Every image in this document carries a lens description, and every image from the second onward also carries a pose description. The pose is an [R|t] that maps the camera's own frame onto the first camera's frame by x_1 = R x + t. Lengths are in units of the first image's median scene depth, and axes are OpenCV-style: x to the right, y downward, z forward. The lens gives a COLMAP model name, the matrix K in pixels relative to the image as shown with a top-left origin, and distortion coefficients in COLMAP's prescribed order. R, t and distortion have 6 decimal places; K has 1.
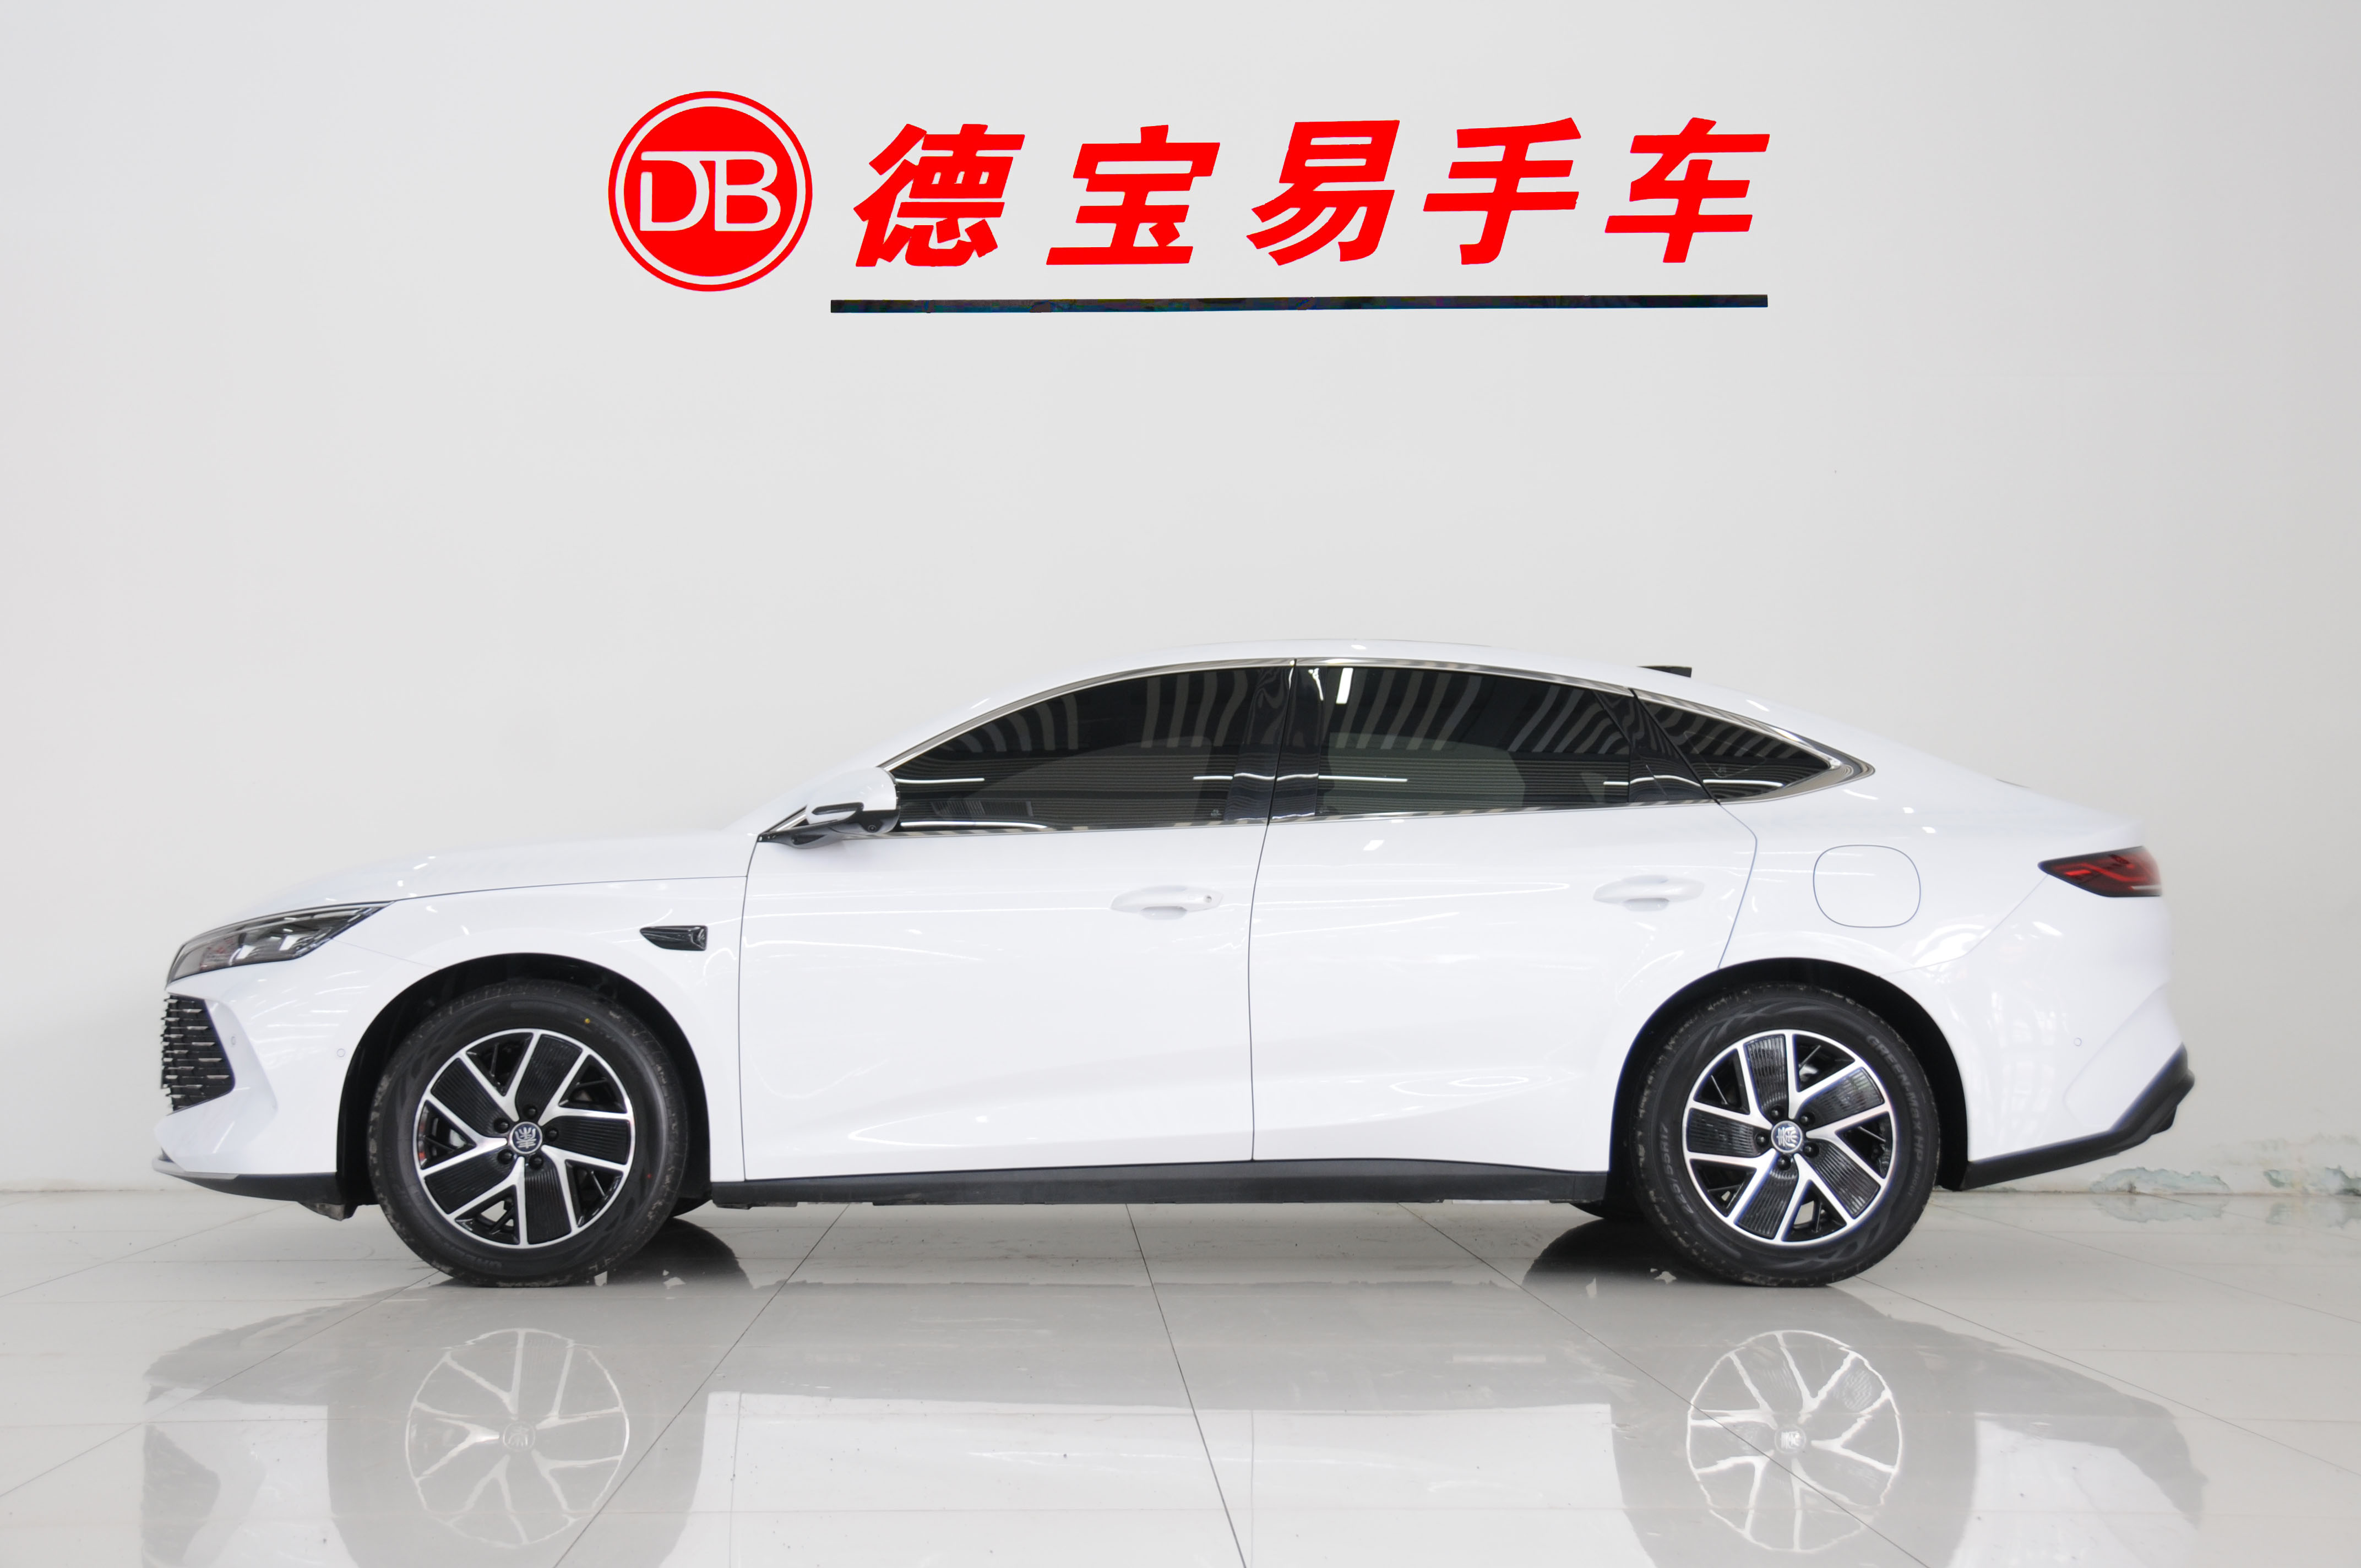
lens RADIAL K [[3113.5, 0, 1180.5], [0, 3113.5, 784.0], [0, 0, 1]] dist [0.241746, 0.024942]
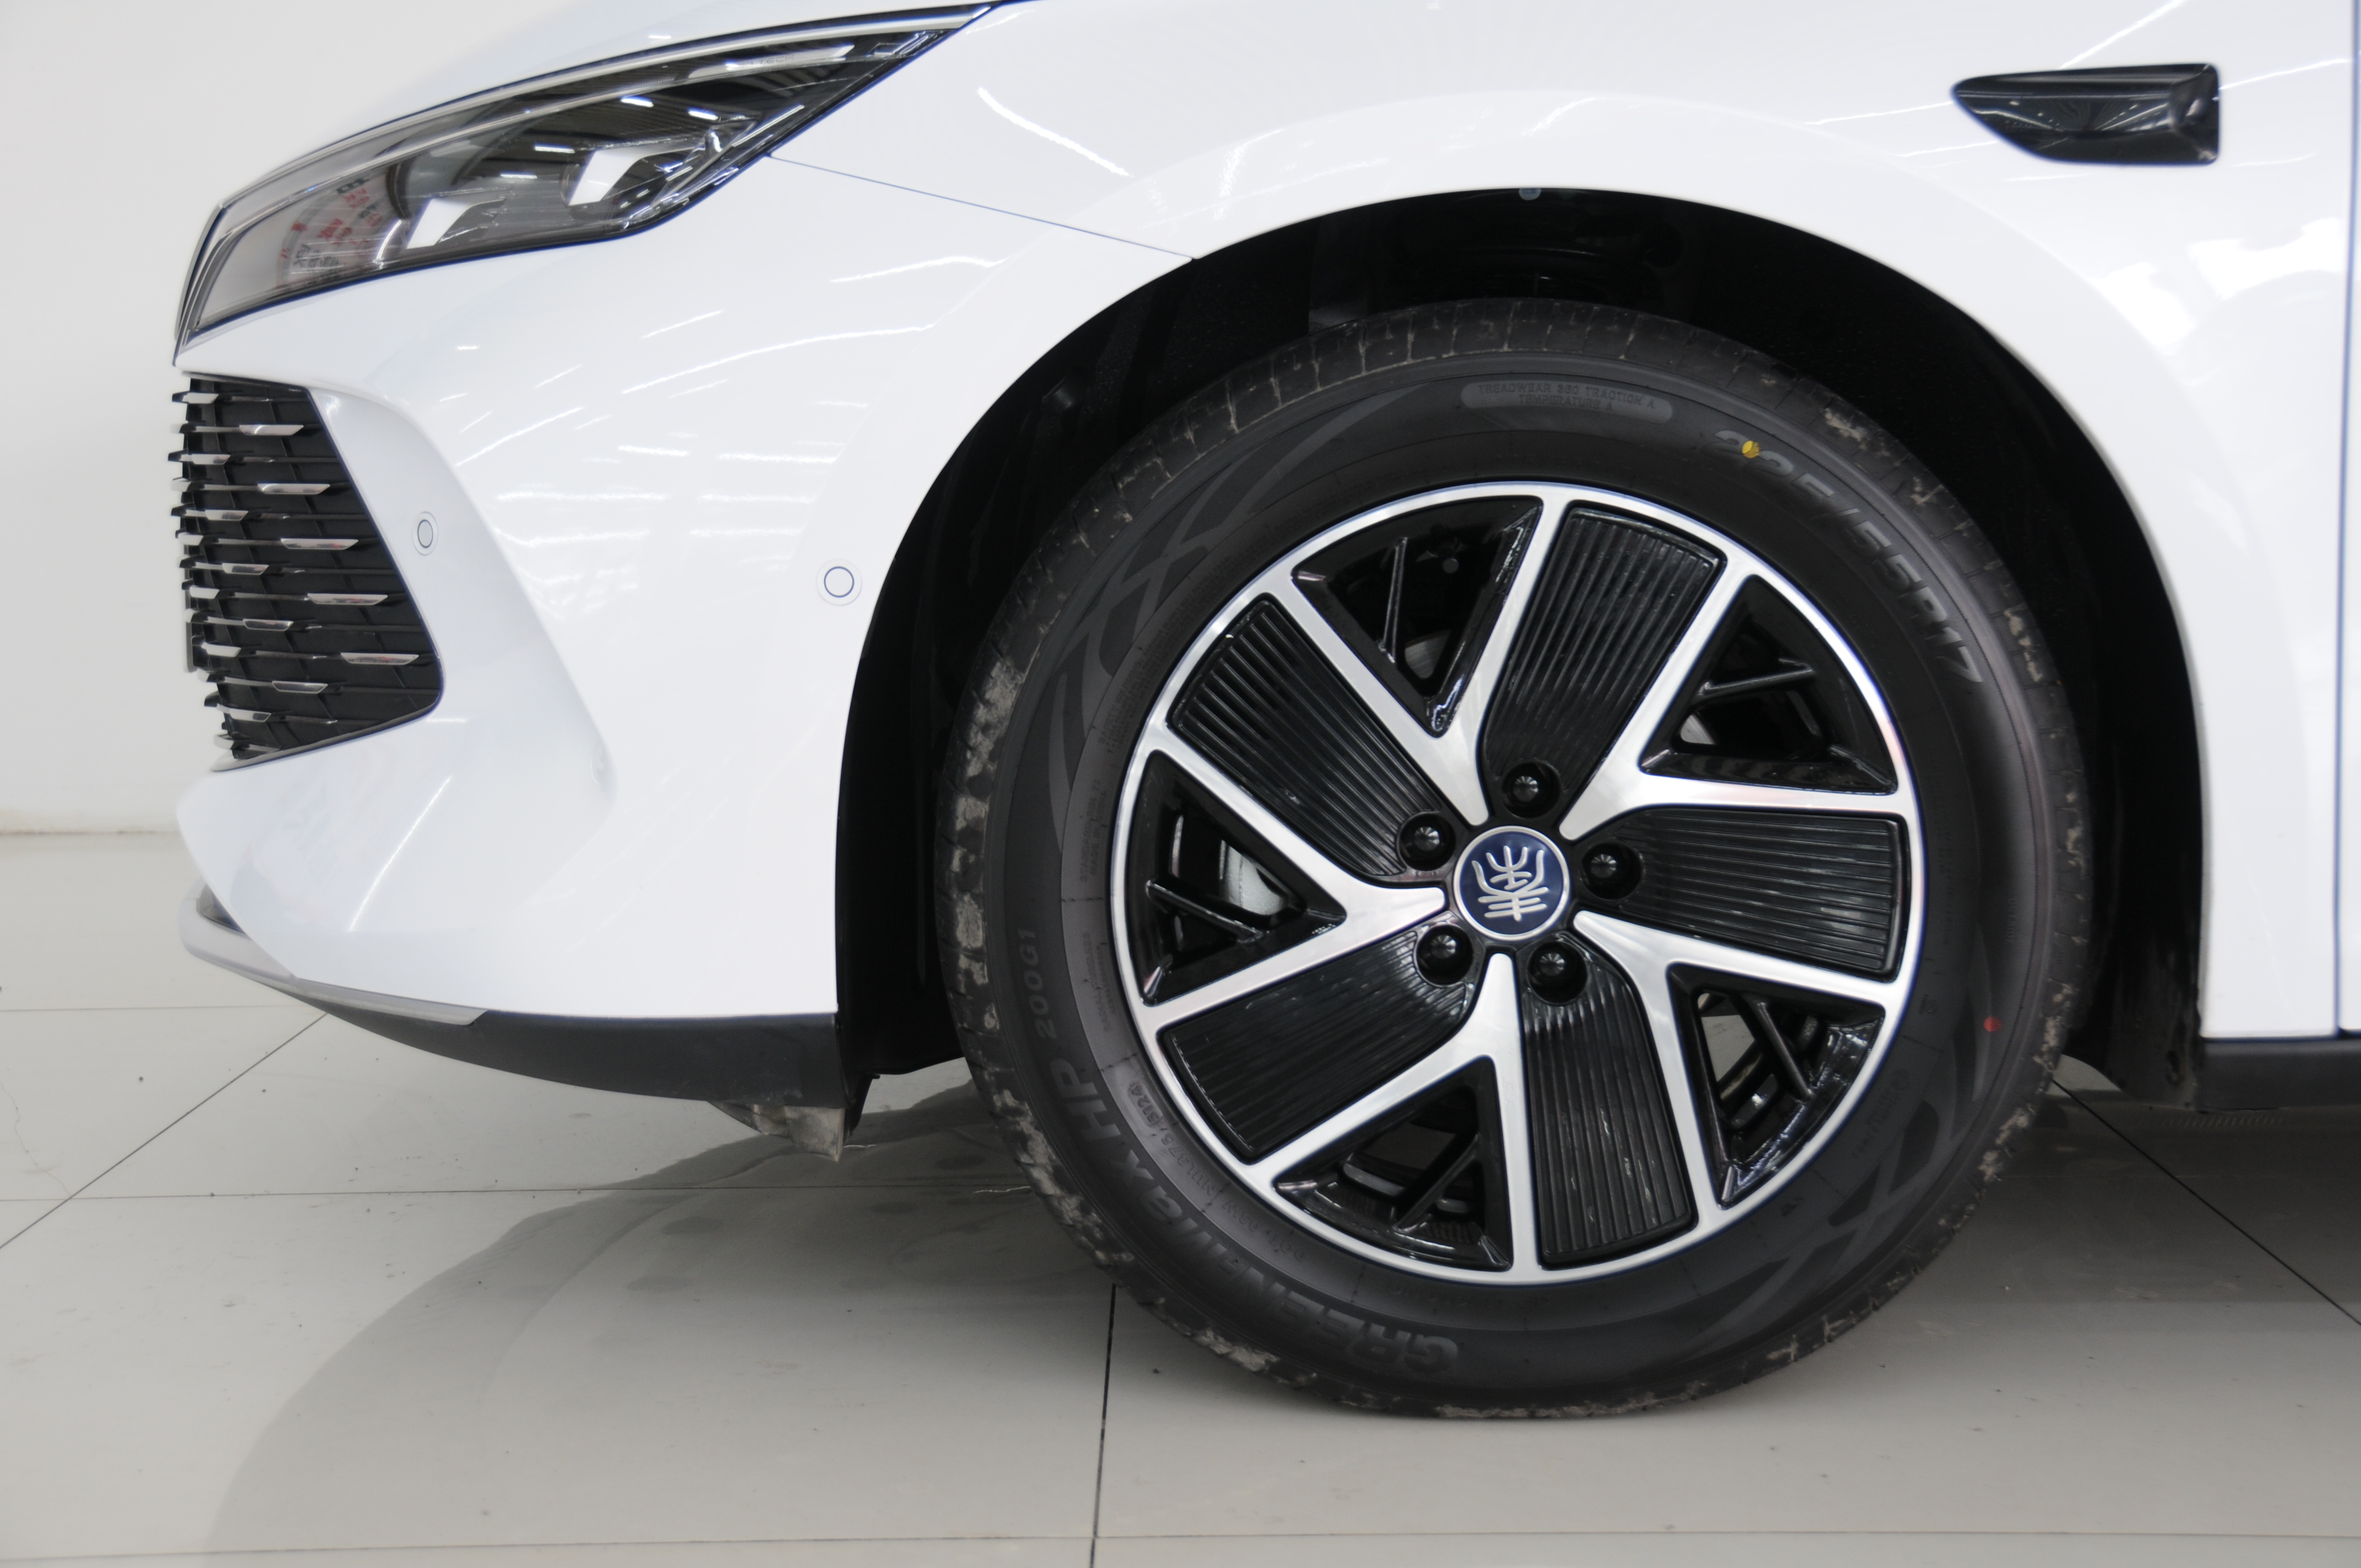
lens RADIAL K [[4525.5, 0, 1180.5], [0, 4525.5, 784.0], [0, 0, 1]] dist [-0.059179, -0.062122]
pose [[0.998005, -0.020991, -0.059549, -0.212951], [0.030443, 0.986228, 0.162564, 0.040445], [0.055316, -0.164052, 0.984899, 0.622202]]
